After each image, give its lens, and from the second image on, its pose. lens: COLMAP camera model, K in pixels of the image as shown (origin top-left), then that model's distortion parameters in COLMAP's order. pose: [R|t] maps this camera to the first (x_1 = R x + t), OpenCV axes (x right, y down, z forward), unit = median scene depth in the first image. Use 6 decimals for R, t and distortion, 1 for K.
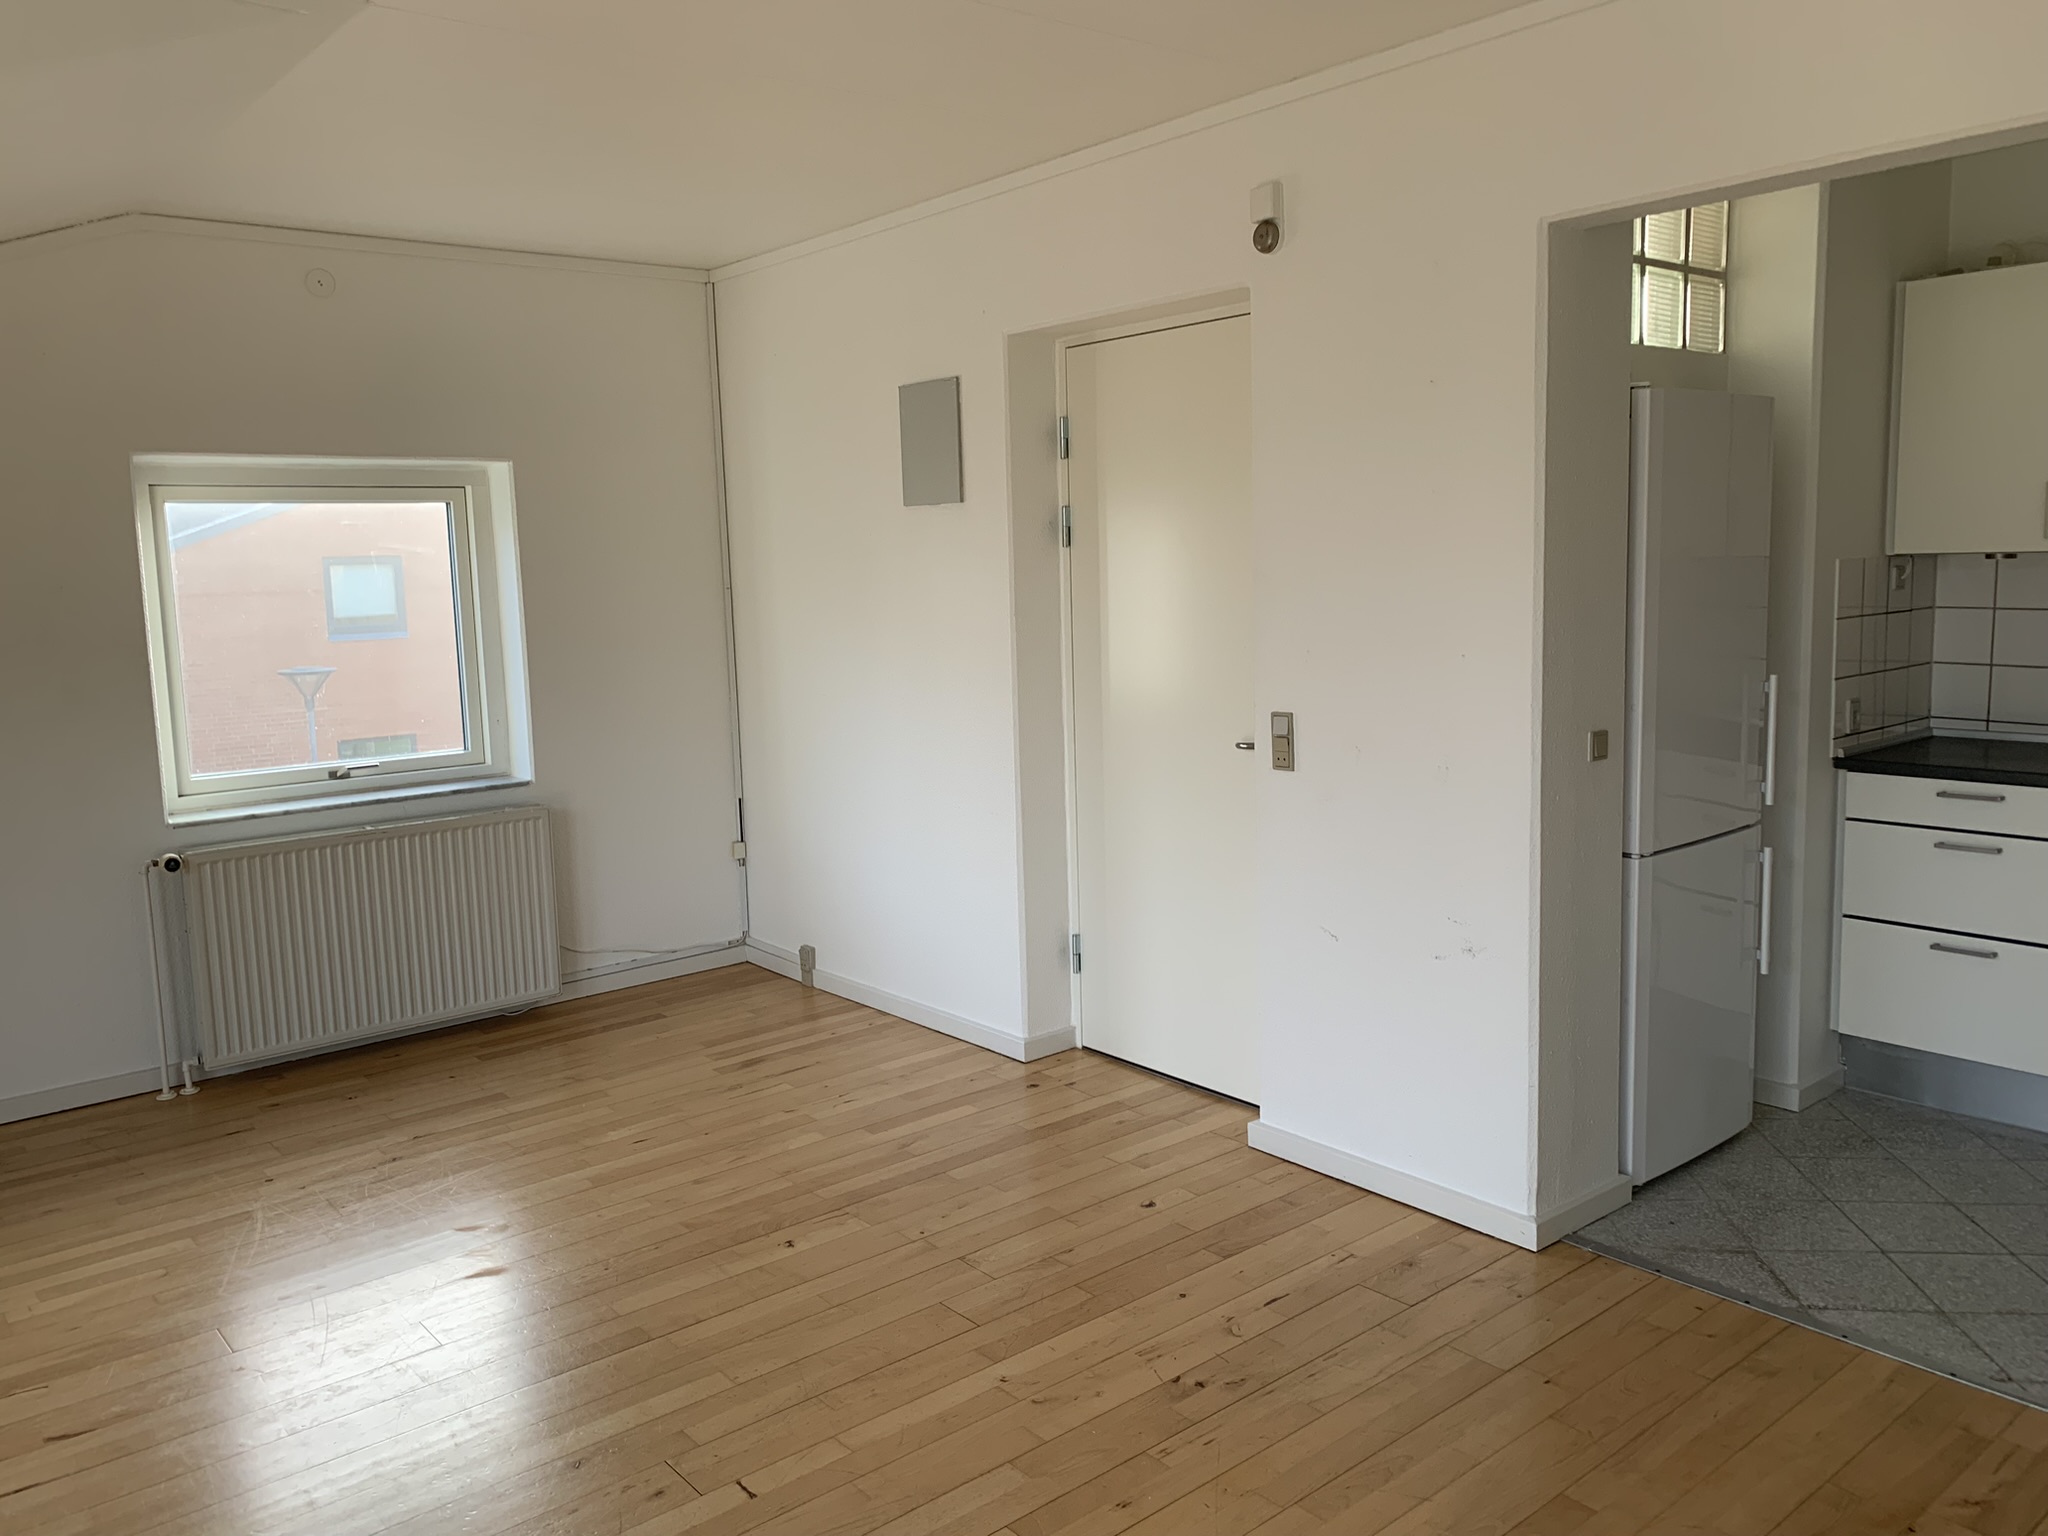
lens RADIAL K [[1556.8, 0, 1006.0], [0, 1556.8, 741.4], [0, 0, 1]] dist [0.137991, -0.261453]
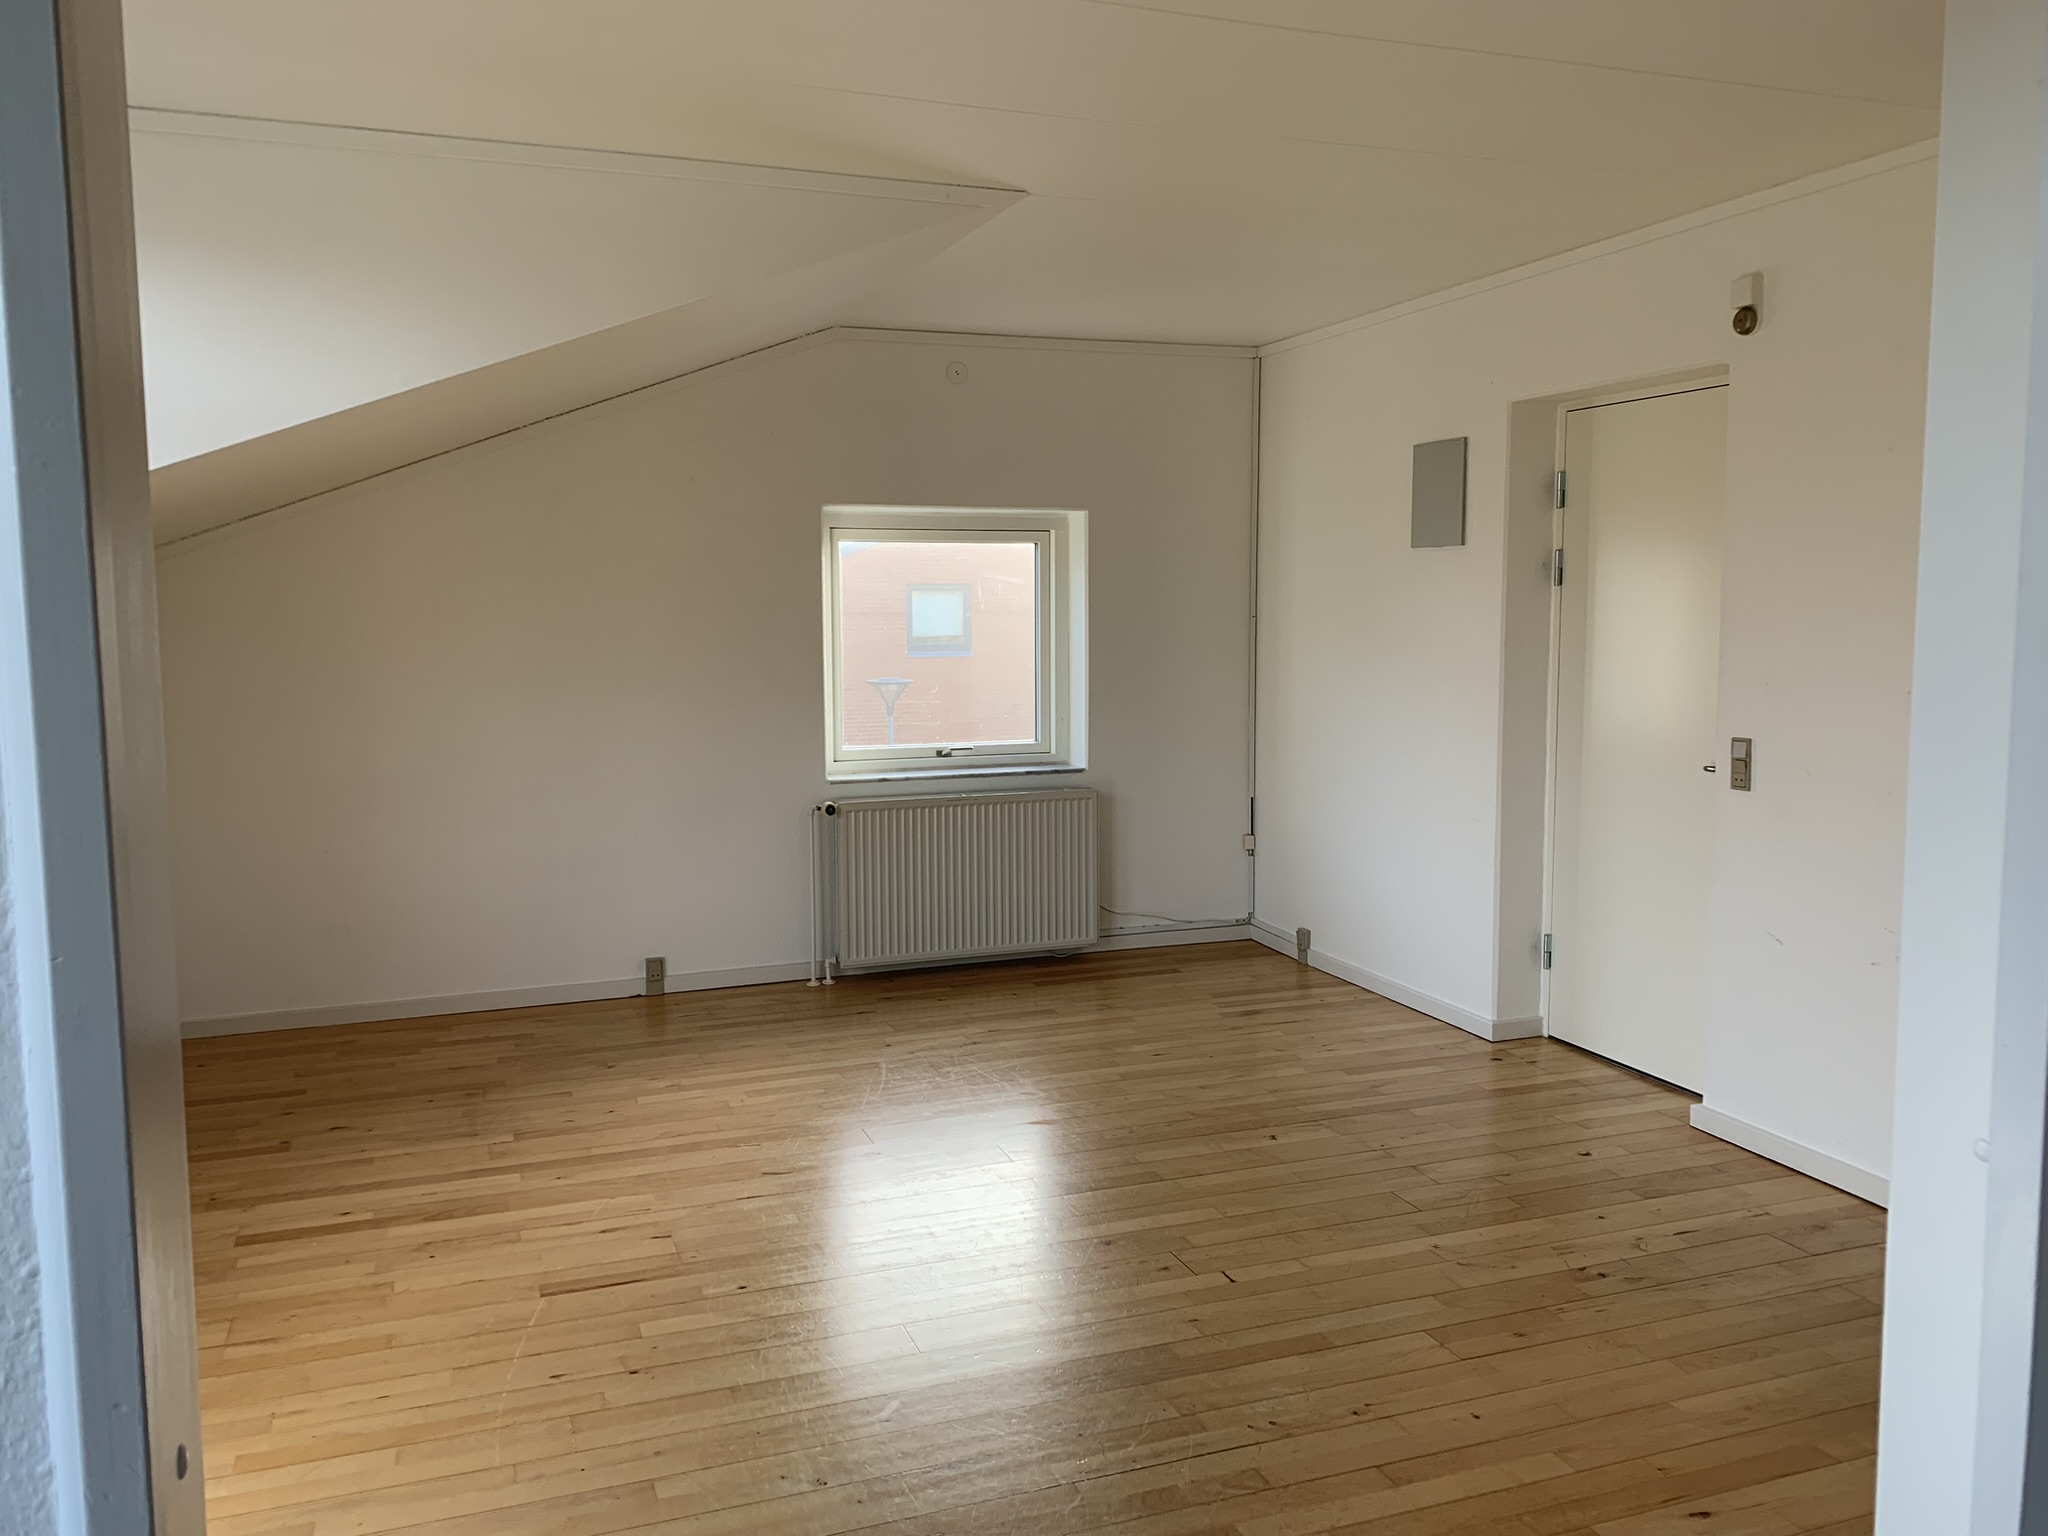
lens RADIAL K [[1556.8, 0, 1006.0], [0, 1556.8, 741.4], [0, 0, 1]] dist [0.137991, -0.261453]
pose [[0.944374, 0.055820, -0.324101, 0.039175], [-0.062423, 0.998000, -0.010005, 0.023417], [0.322894, 0.029679, 0.945970, -0.202286]]
